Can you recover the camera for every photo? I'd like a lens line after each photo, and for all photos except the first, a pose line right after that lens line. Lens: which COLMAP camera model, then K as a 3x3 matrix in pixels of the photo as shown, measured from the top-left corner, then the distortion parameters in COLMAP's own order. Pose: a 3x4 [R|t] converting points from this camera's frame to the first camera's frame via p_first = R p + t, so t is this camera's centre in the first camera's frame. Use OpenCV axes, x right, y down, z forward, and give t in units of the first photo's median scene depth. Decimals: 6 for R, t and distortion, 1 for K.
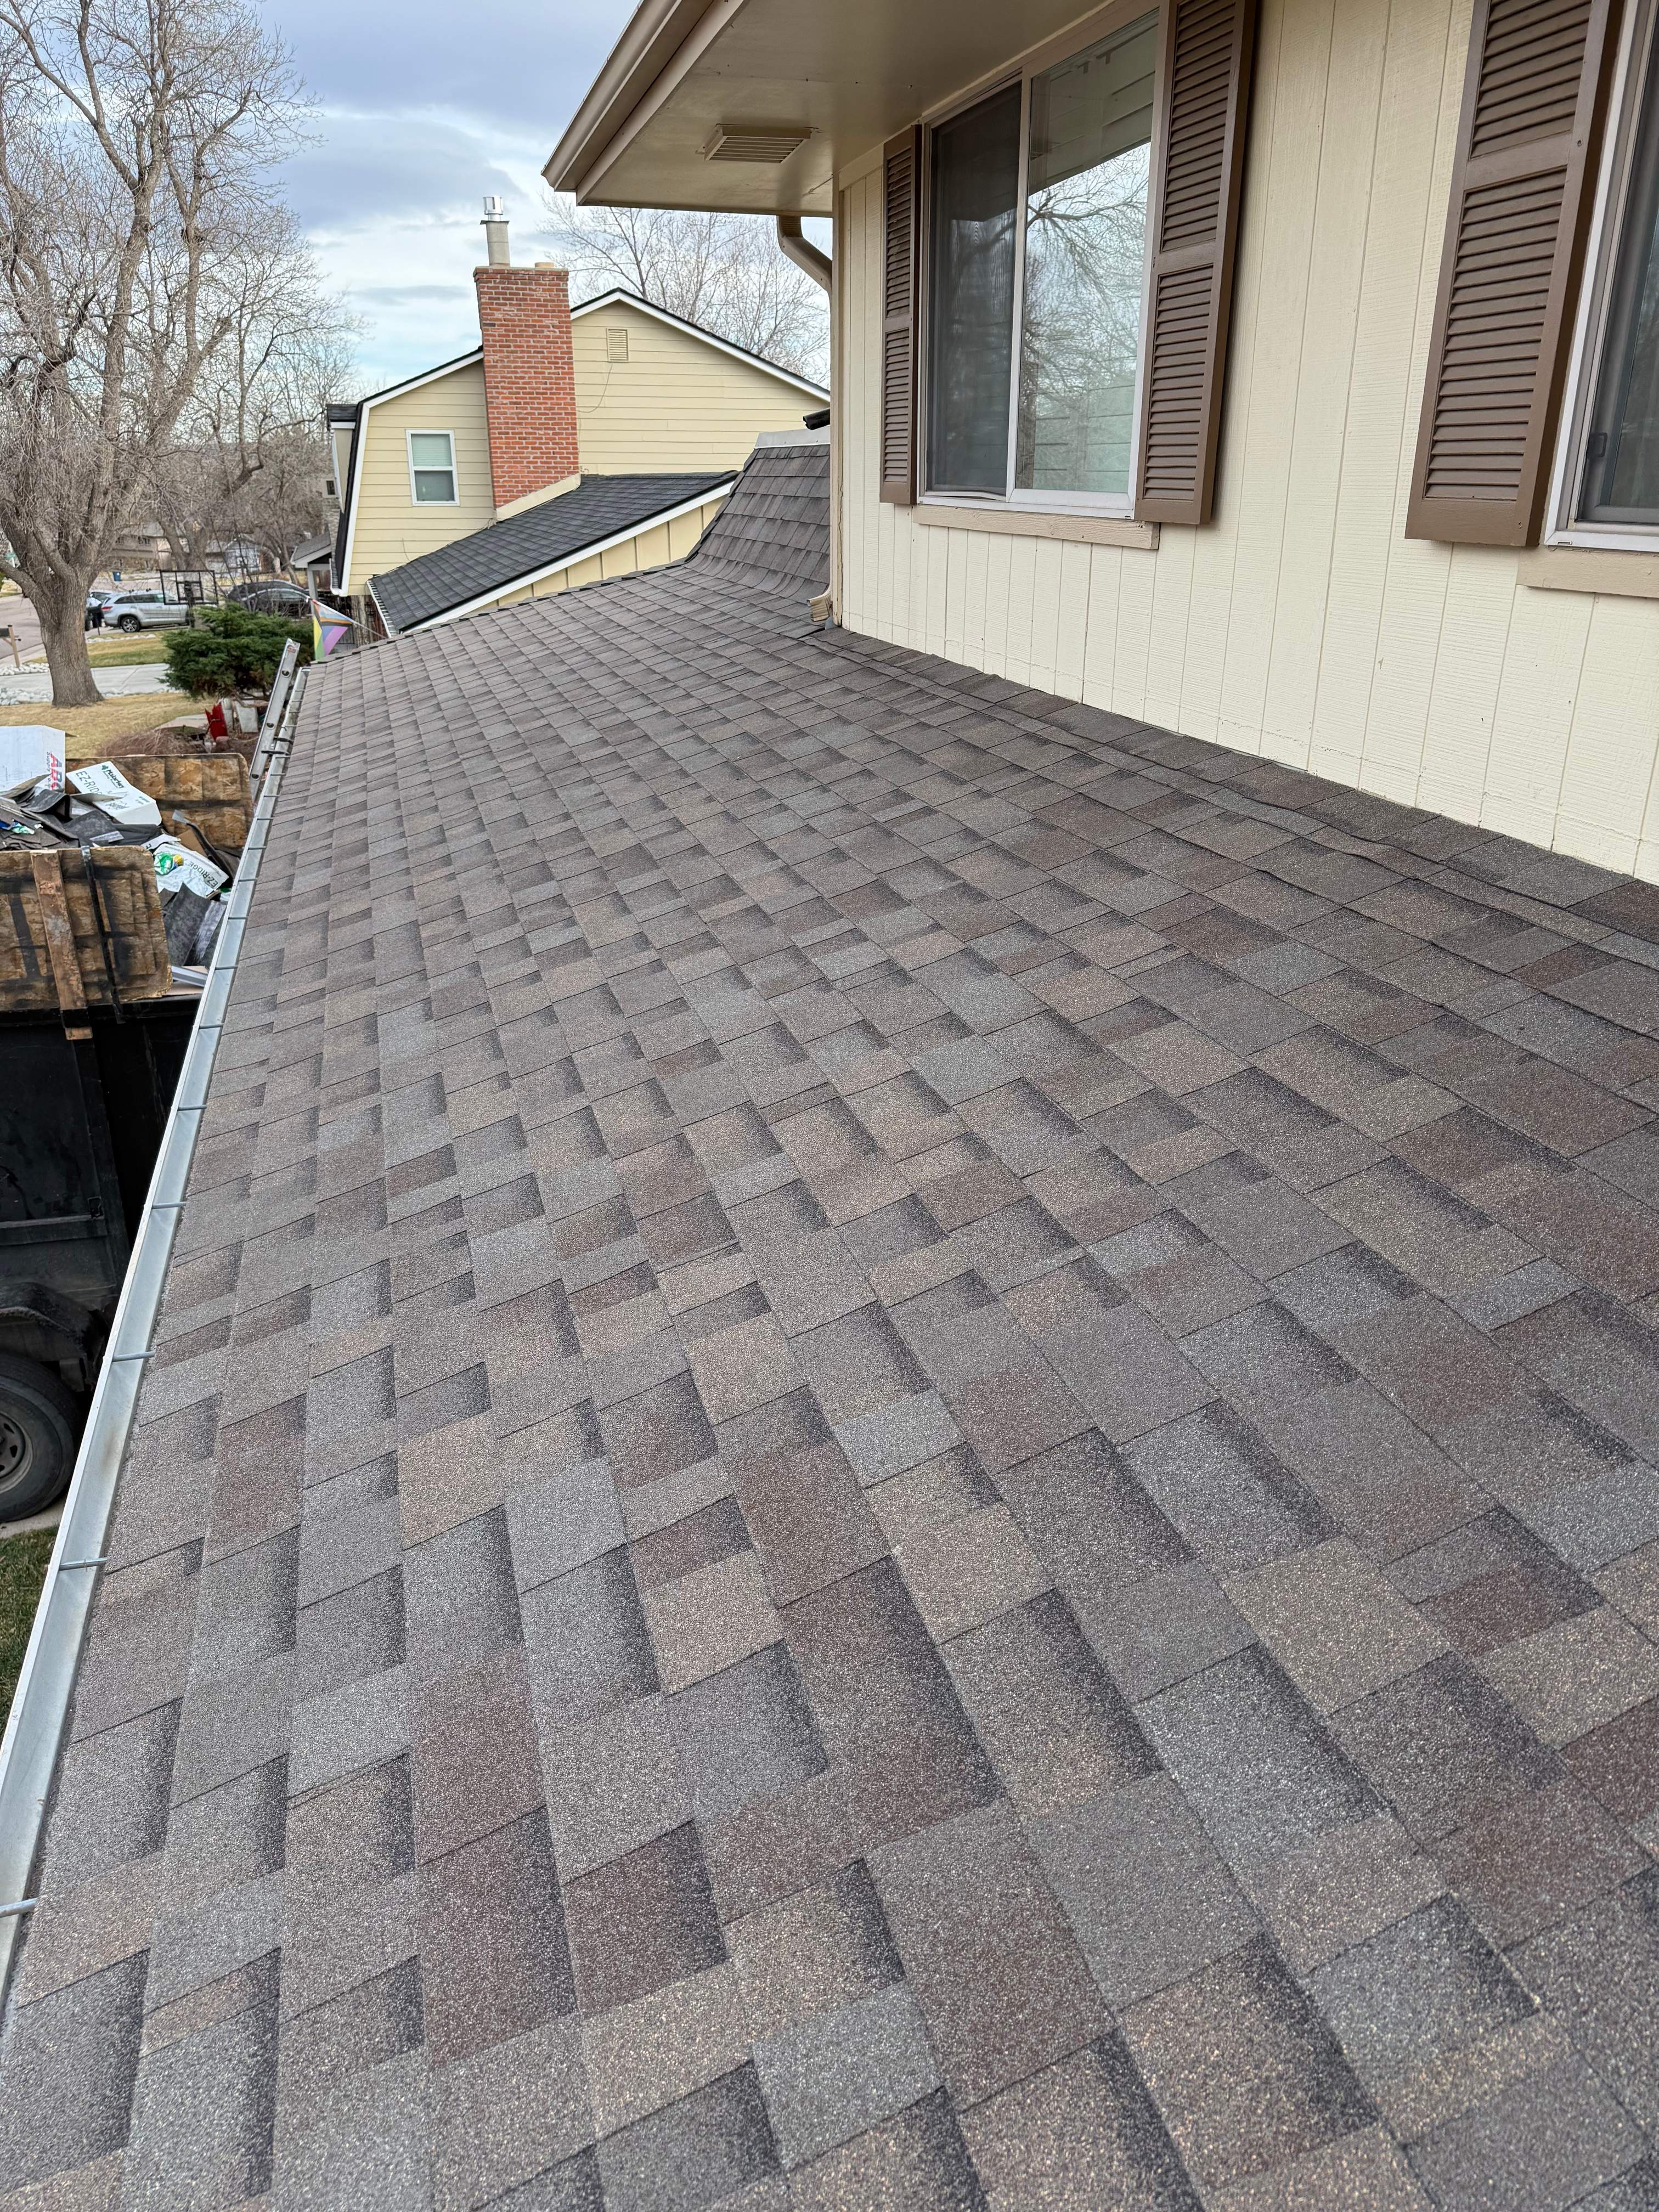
lens RADIAL K [[1576.4, 0, 829.5], [0, 1576.4, 1106.0], [0, 0, 1]] dist [0.002219, 0.000193]
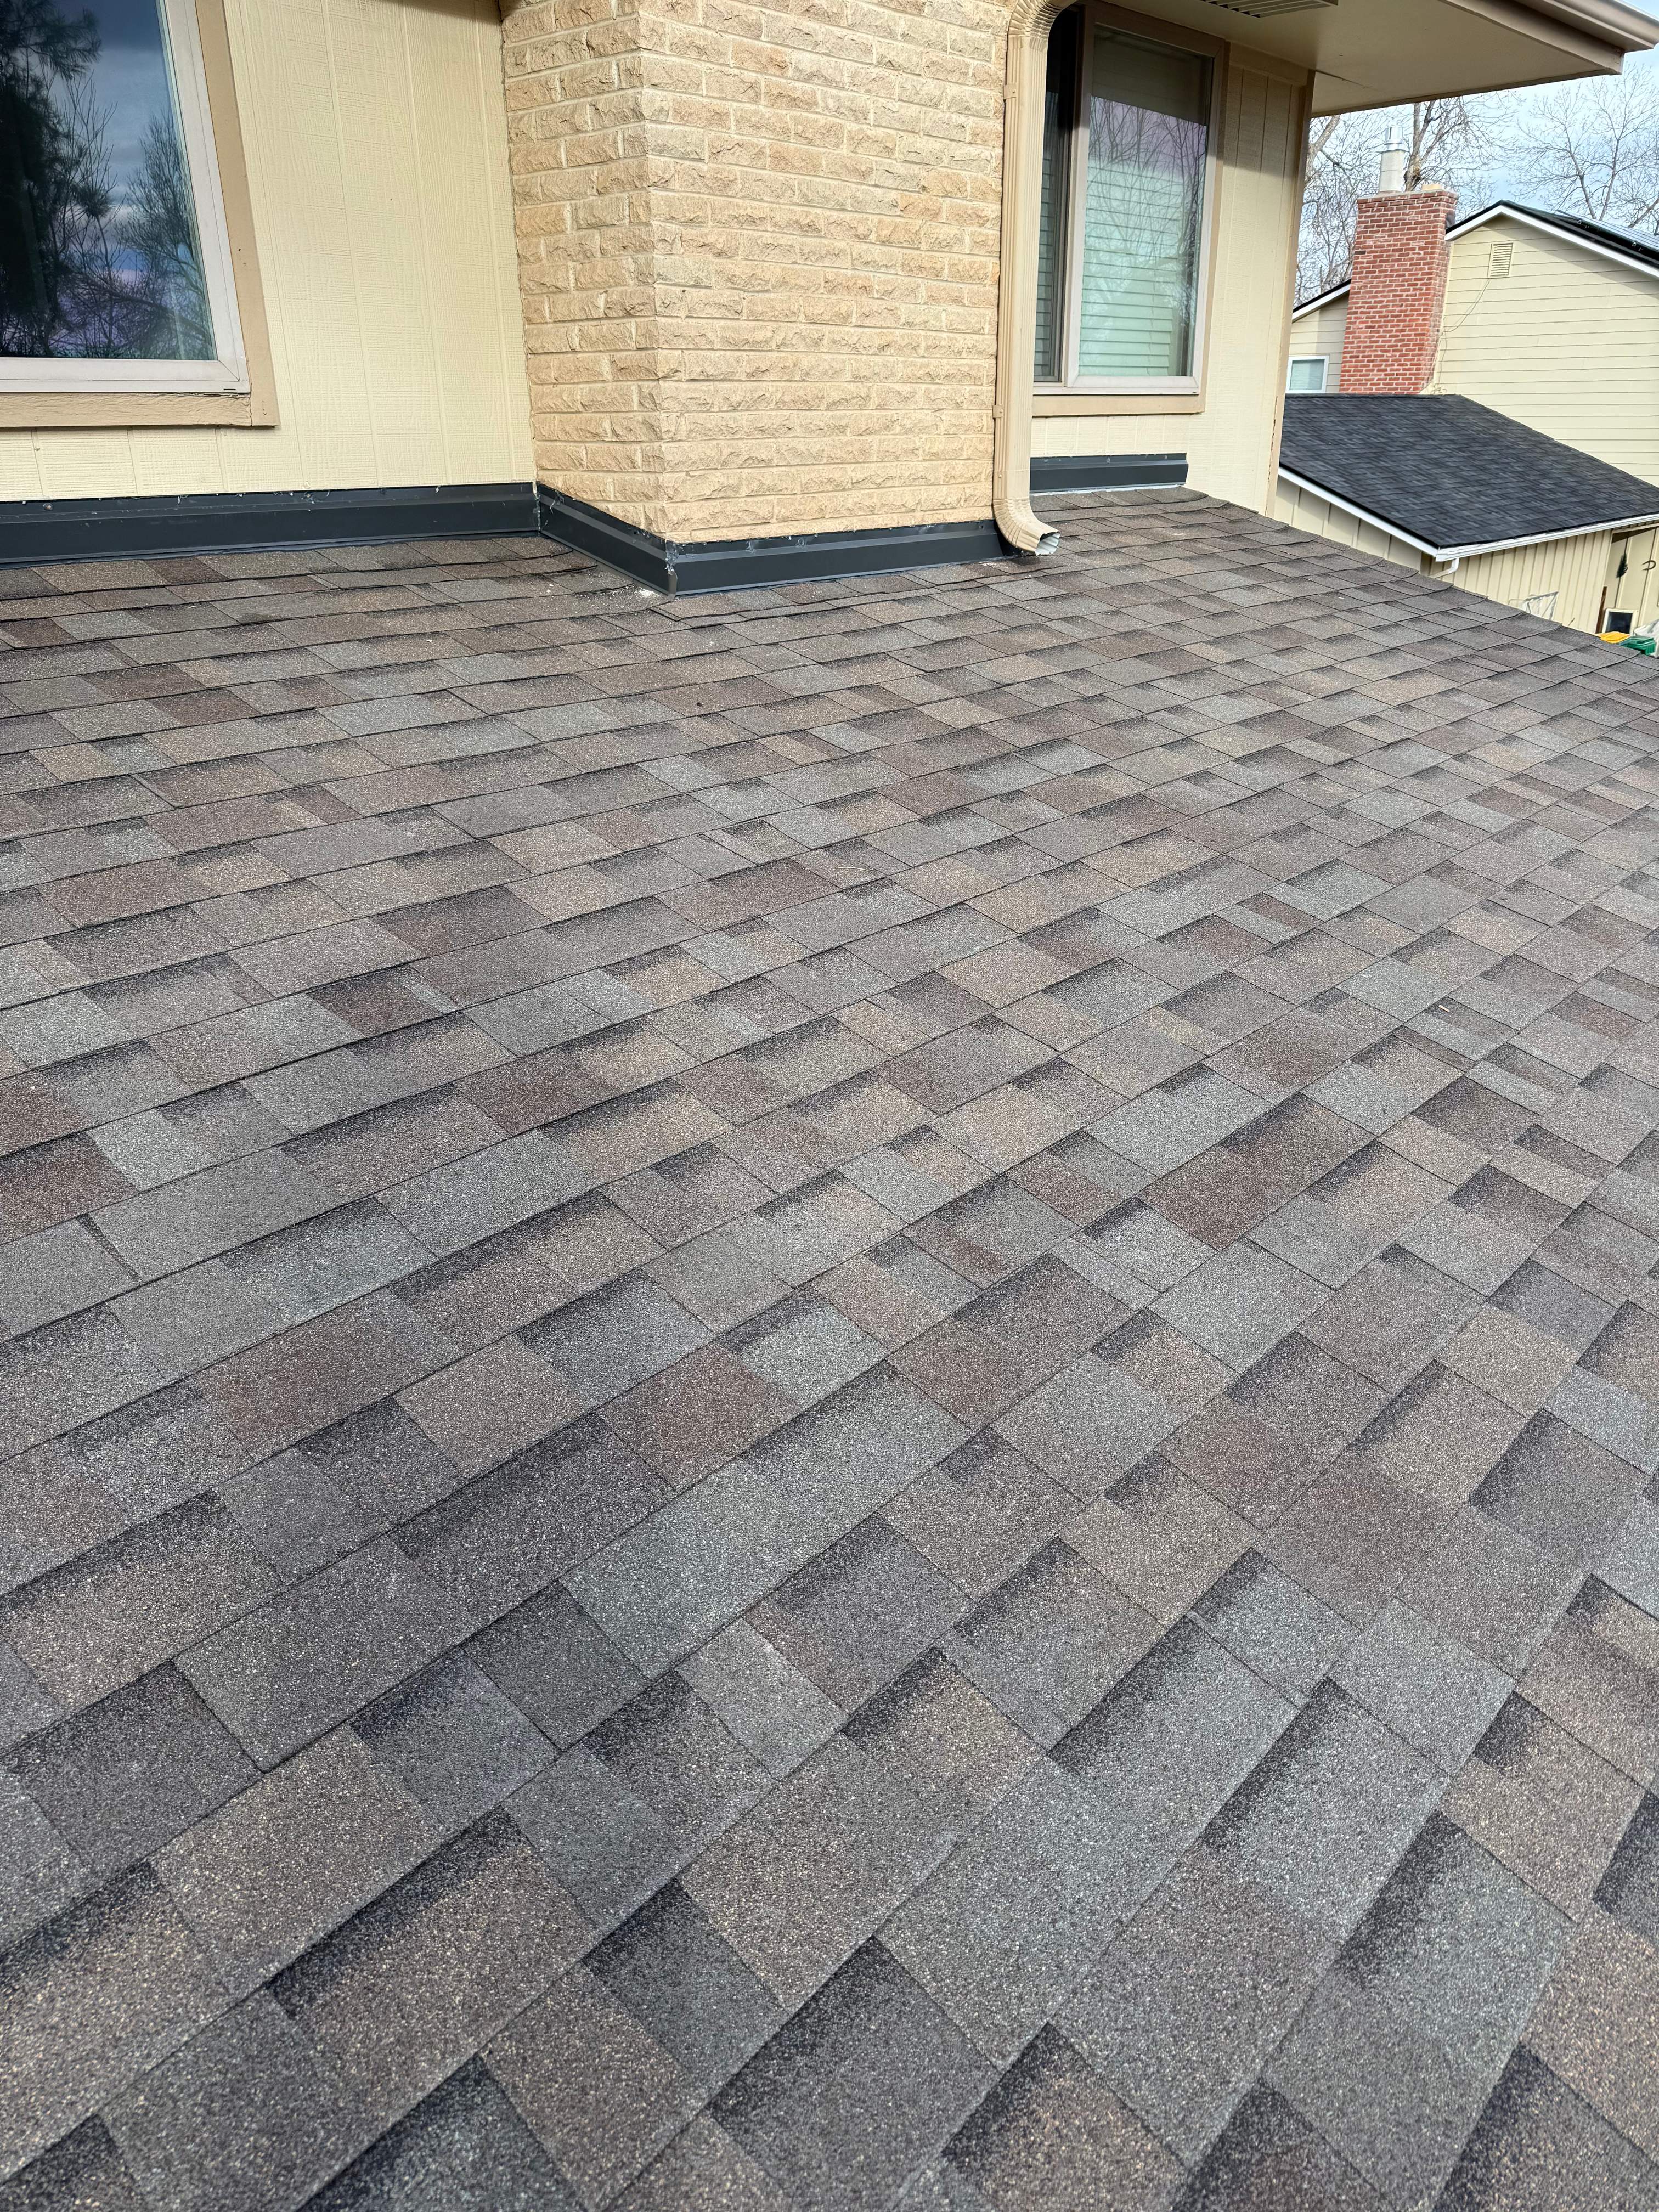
lens RADIAL K [[1576.4, 0, 829.5], [0, 1576.4, 1106.0], [0, 0, 1]] dist [0.002219, 0.000193]
pose [[0.541284, 0.333463, -0.771890, 0.580610], [-0.305713, 0.933221, 0.188779, -0.049793], [0.783295, 0.133793, 0.607082, 0.149301]]
